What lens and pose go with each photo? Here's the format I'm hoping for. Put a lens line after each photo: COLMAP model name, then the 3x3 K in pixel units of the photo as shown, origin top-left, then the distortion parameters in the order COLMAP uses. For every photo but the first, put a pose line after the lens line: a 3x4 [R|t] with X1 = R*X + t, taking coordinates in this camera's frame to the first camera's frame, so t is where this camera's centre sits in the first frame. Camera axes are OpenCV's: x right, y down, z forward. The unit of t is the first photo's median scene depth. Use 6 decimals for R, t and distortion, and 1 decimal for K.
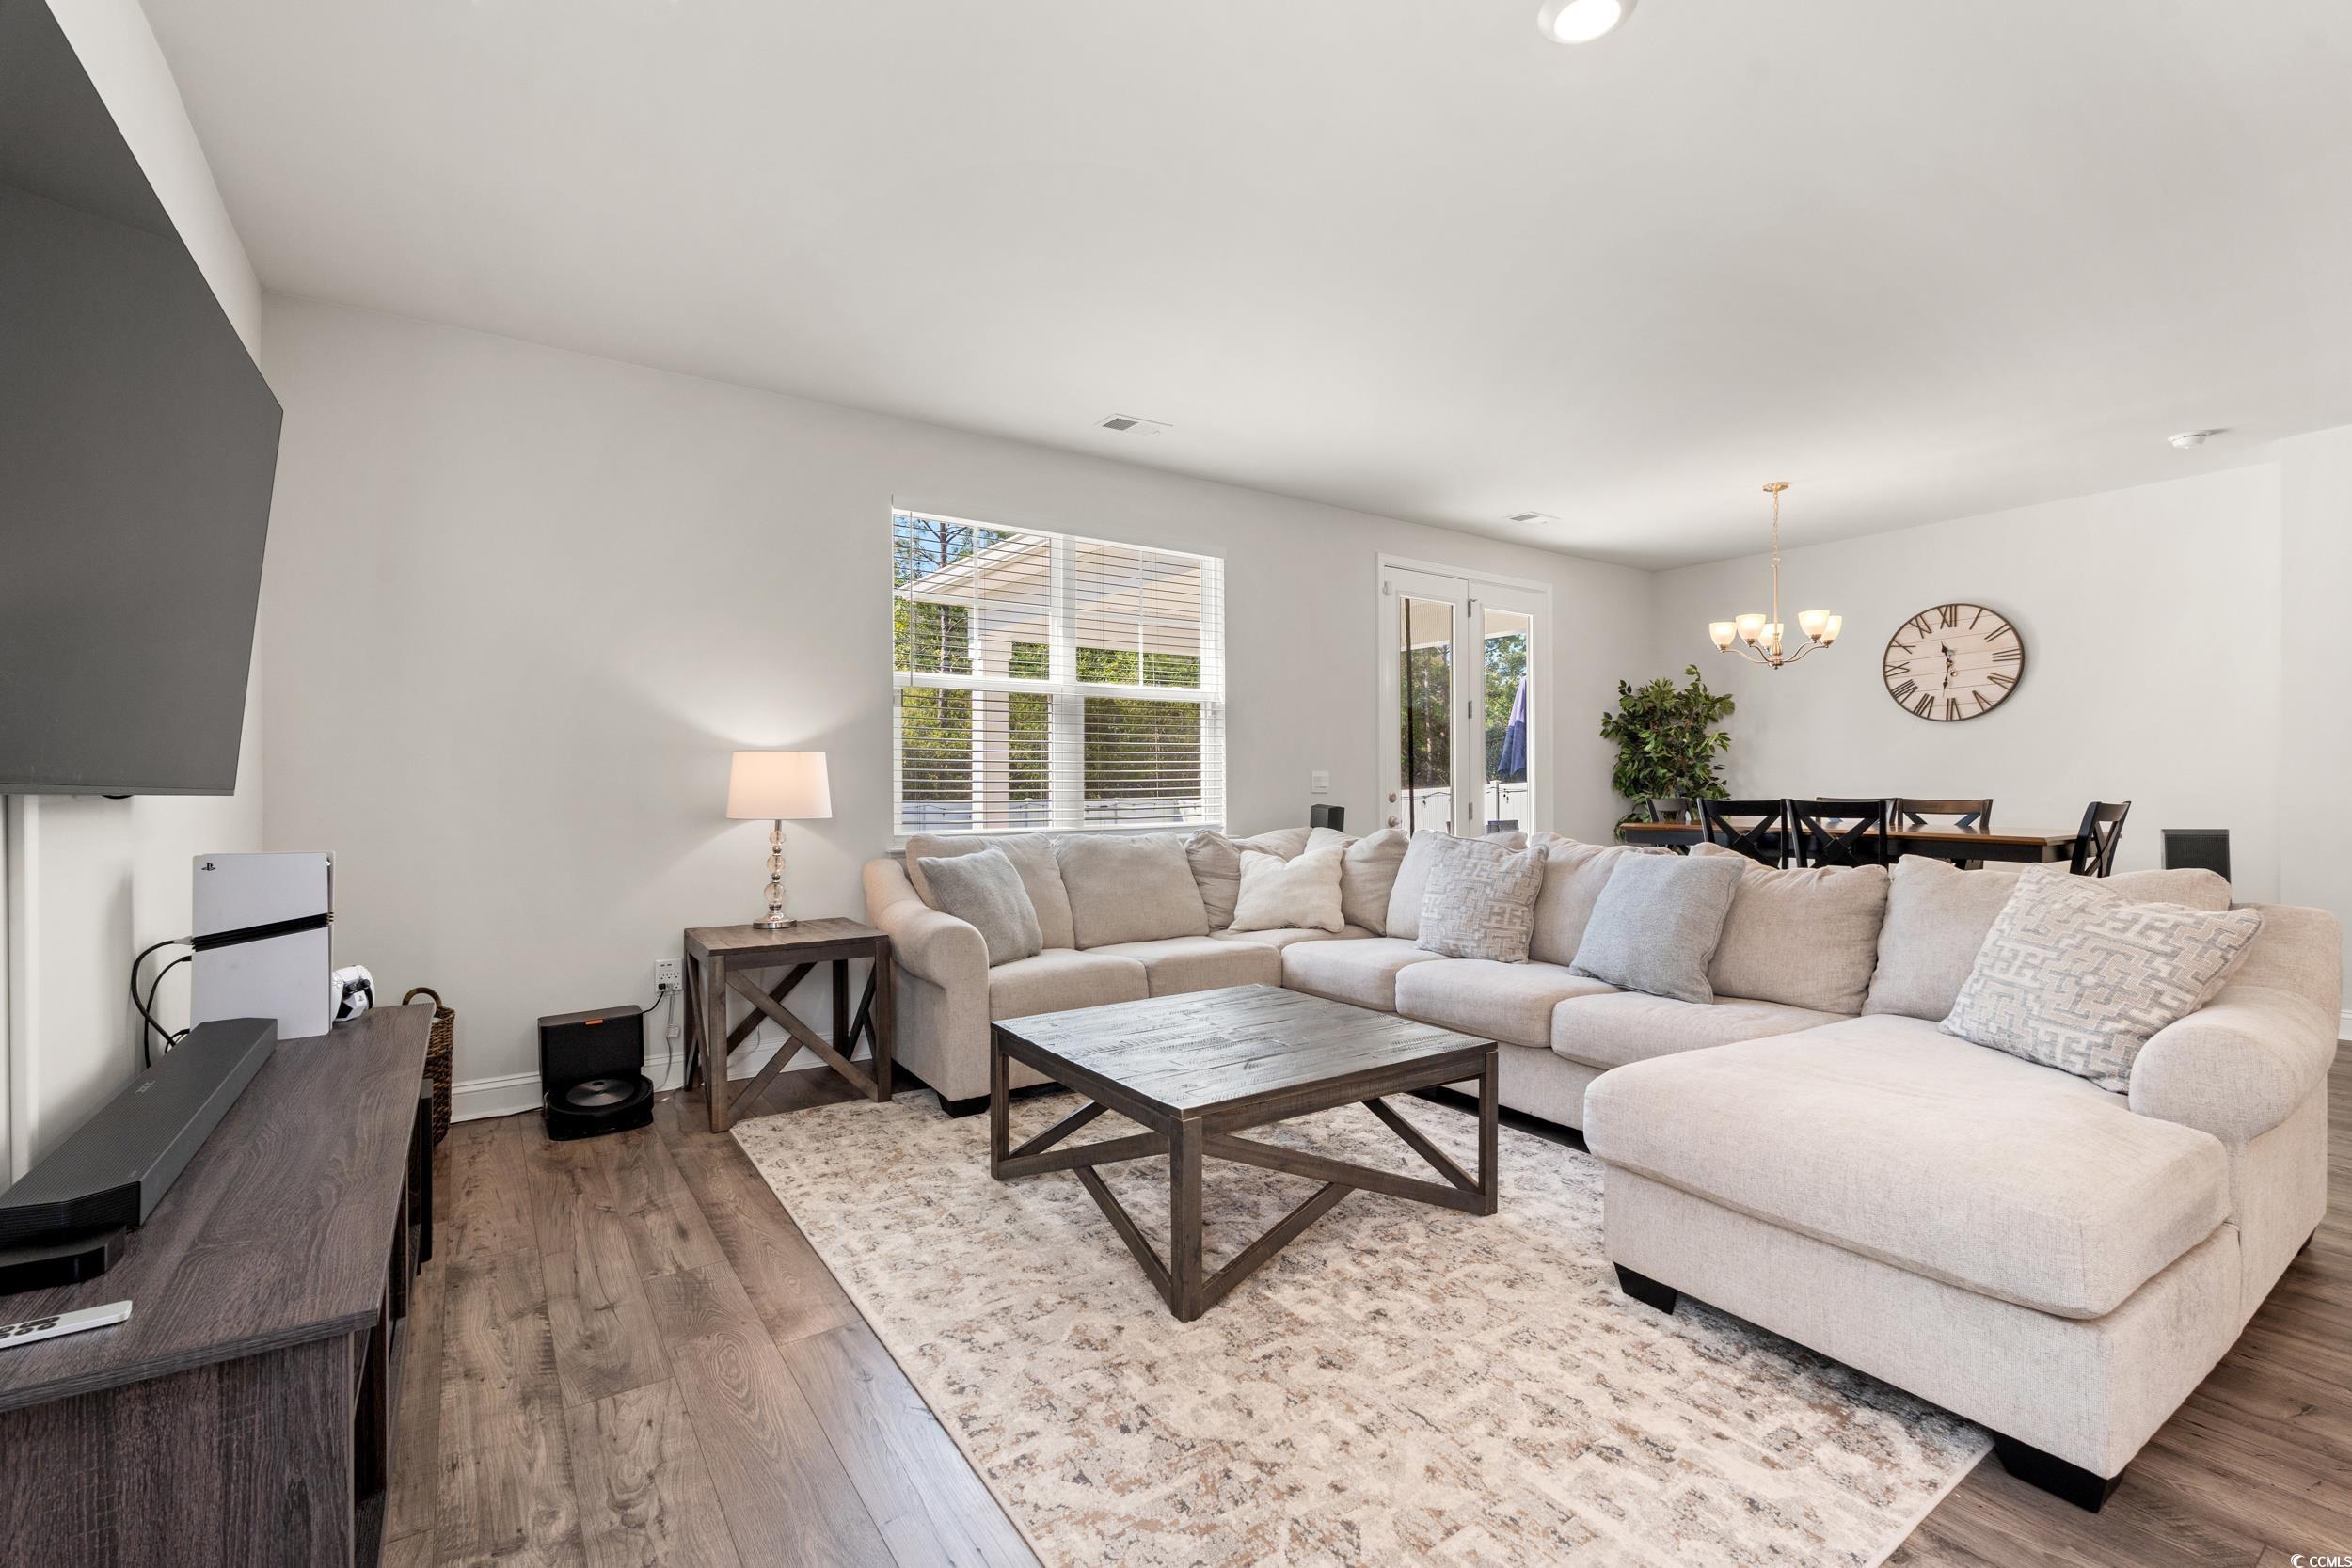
lens RADIAL K [[1036.4, 0, 1180.6], [0, 1036.4, 787.3], [0, 0, 1]] dist [-0.002017, -0.000754]
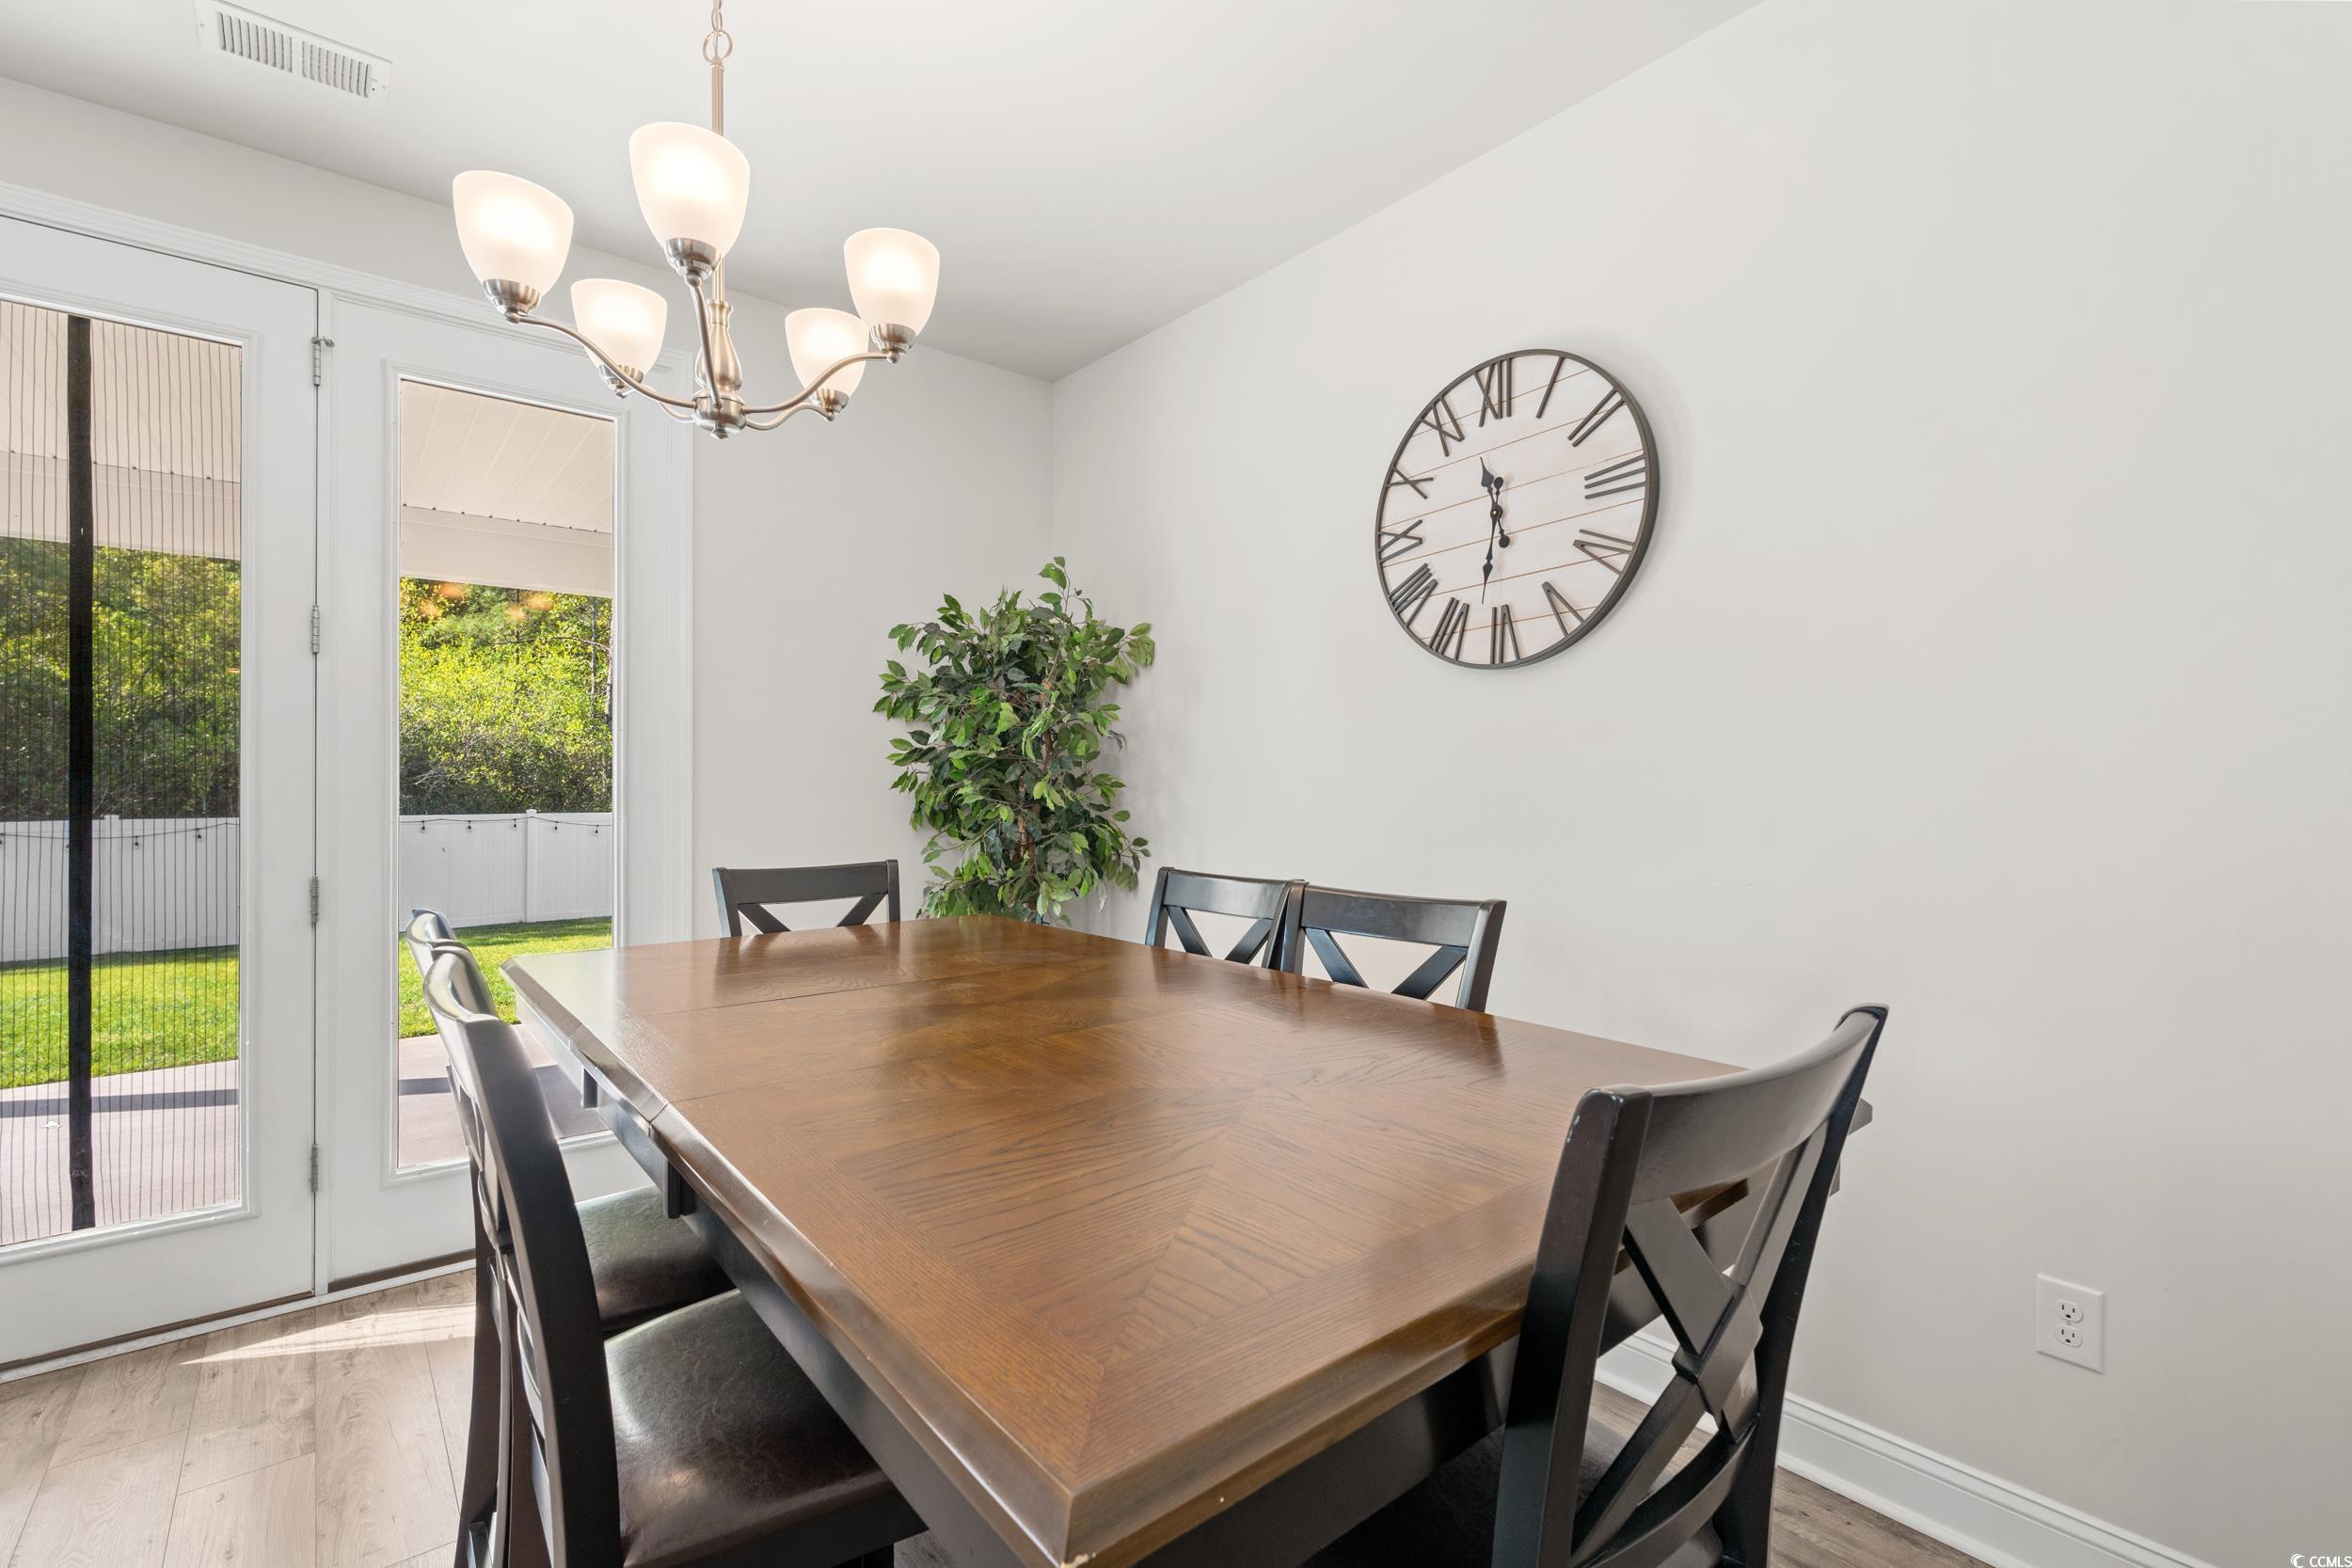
lens RADIAL K [[1036.4, 0, 1194.7], [0, 1036.4, 766.1], [0, 0, 1]] dist [-0.002017, -0.000754]
pose [[0.994740, 0.019796, 0.100502, 0.614318], [-0.016523, 0.999309, -0.033295, -0.013817], [-0.101092, 0.031459, 0.994380, 0.656820]]
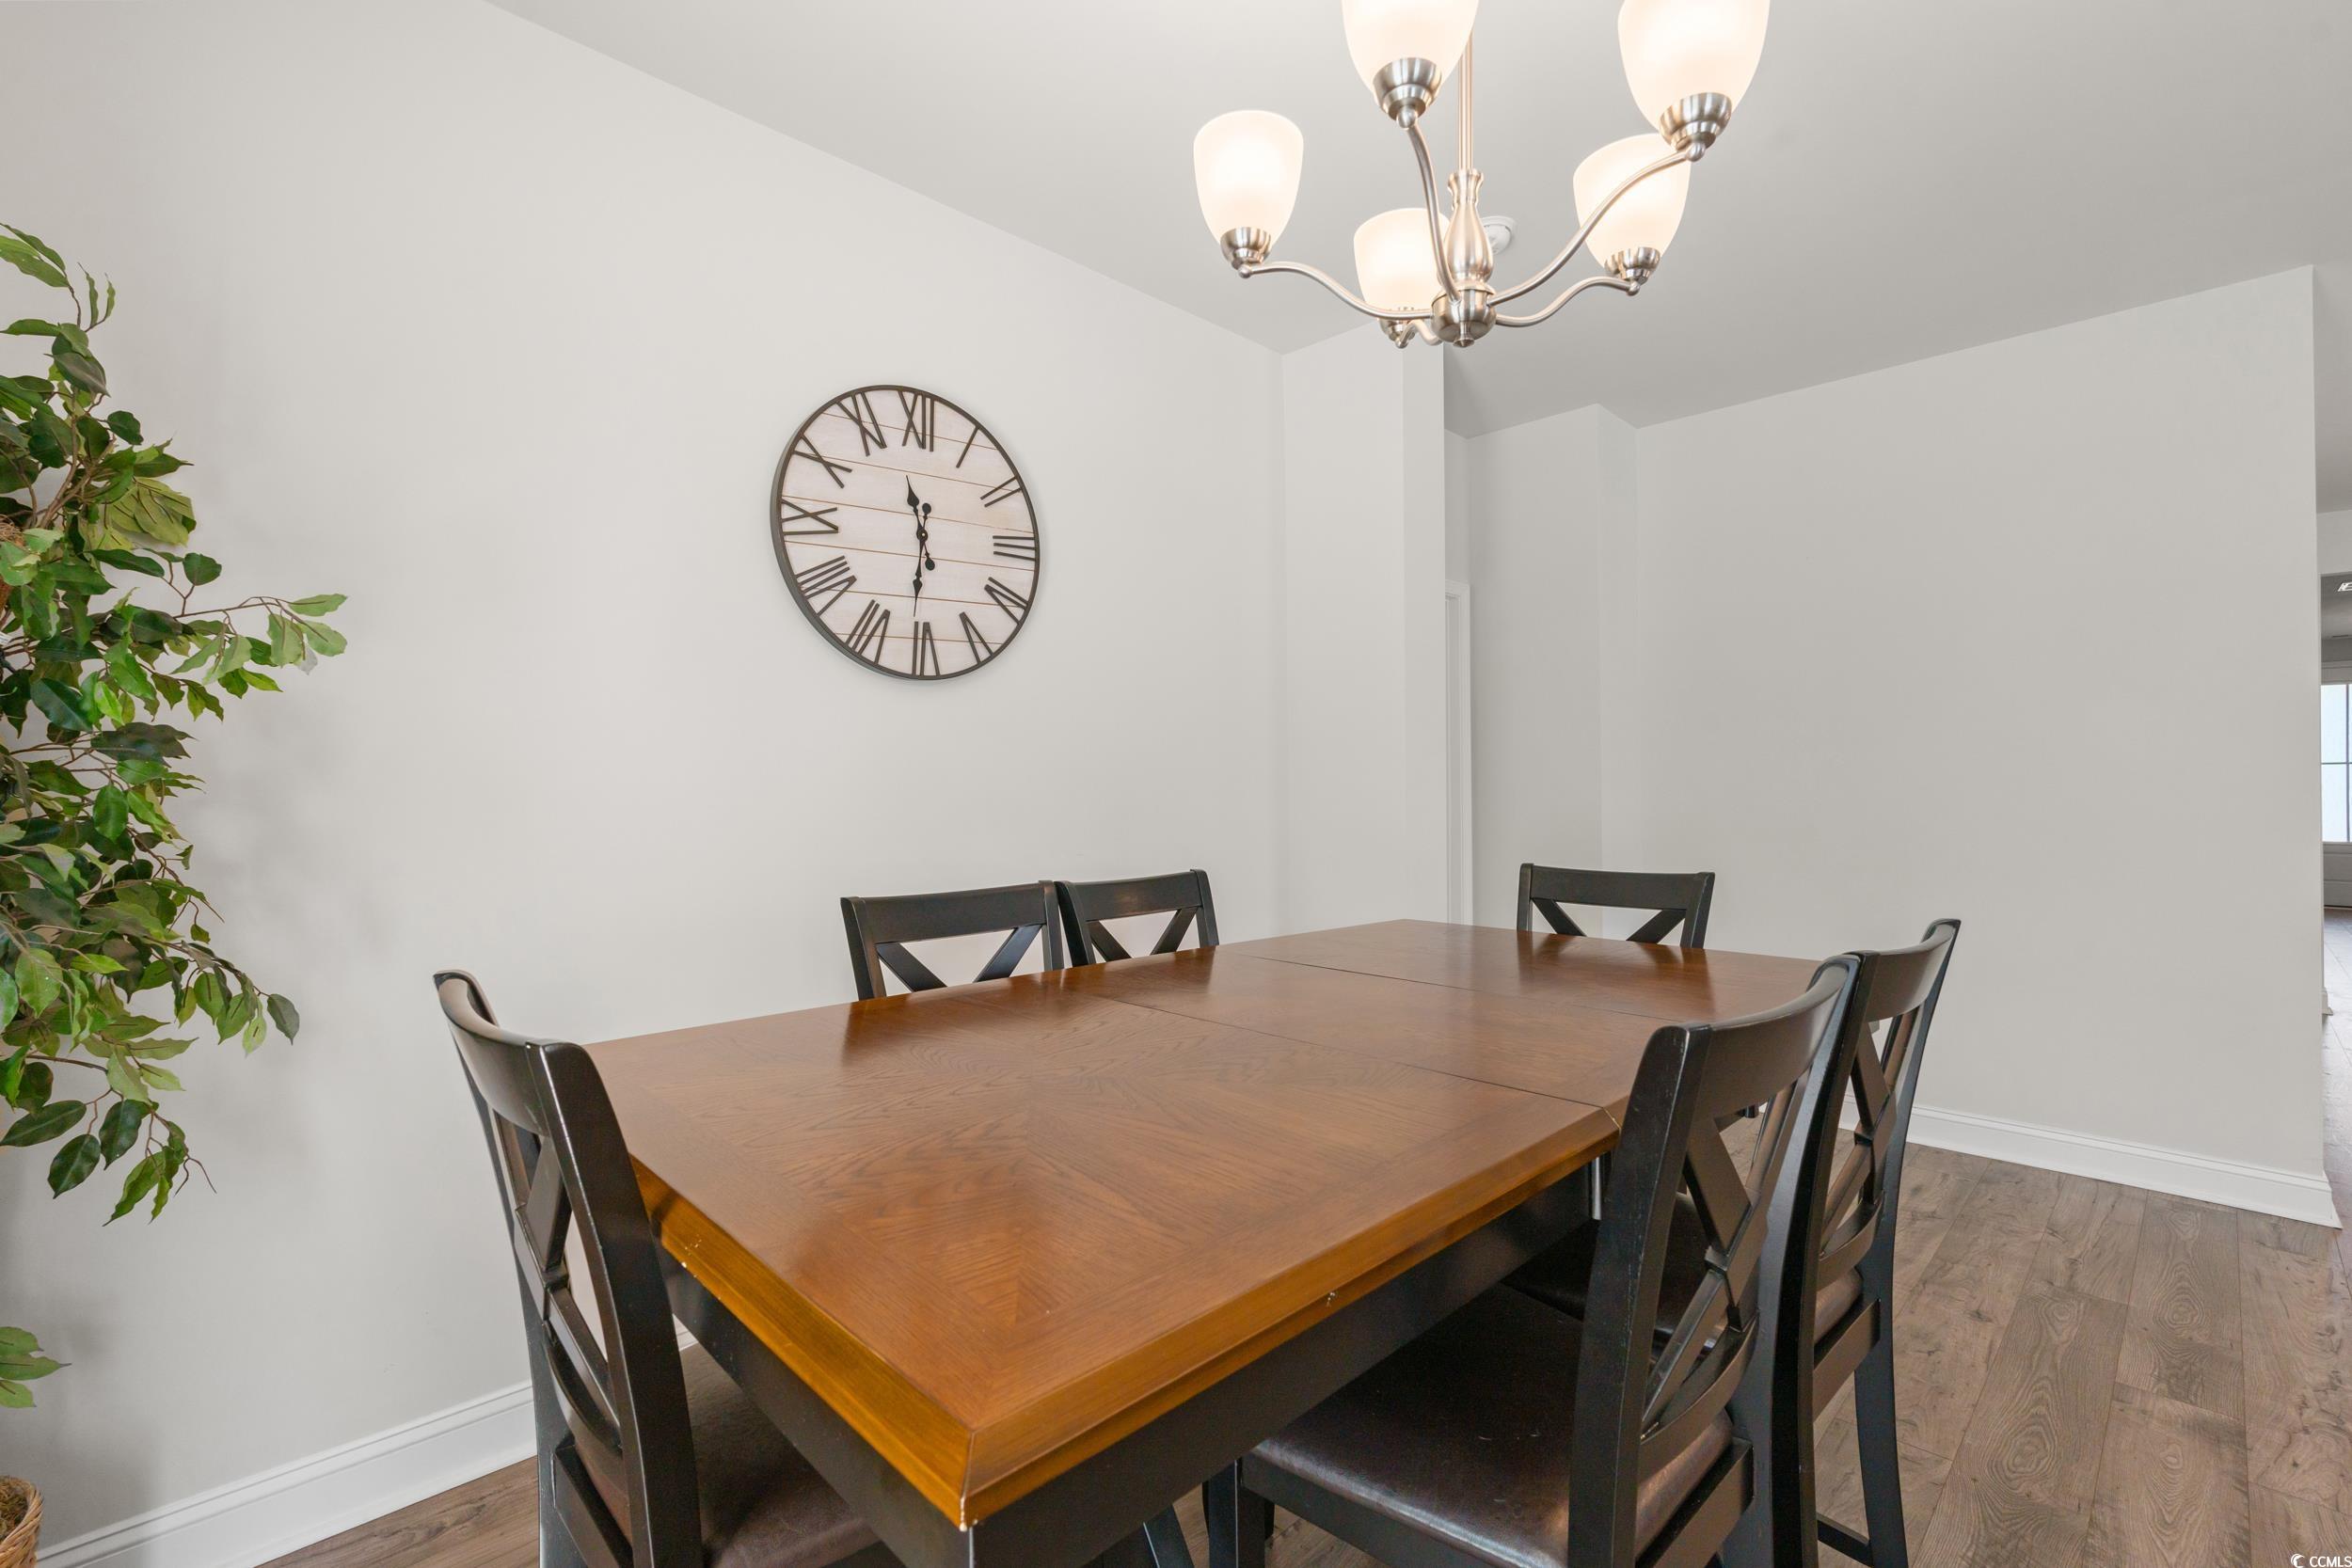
lens RADIAL K [[1036.4, 0, 1183.8], [0, 1036.4, 784.7], [0, 0, 1]] dist [-0.002017, -0.000754]
pose [[-0.180630, 0.009274, 0.983507, 0.333048], [0.015271, 0.999861, -0.006623, -0.017970], [-0.983433, 0.013823, -0.180747, 1.001676]]
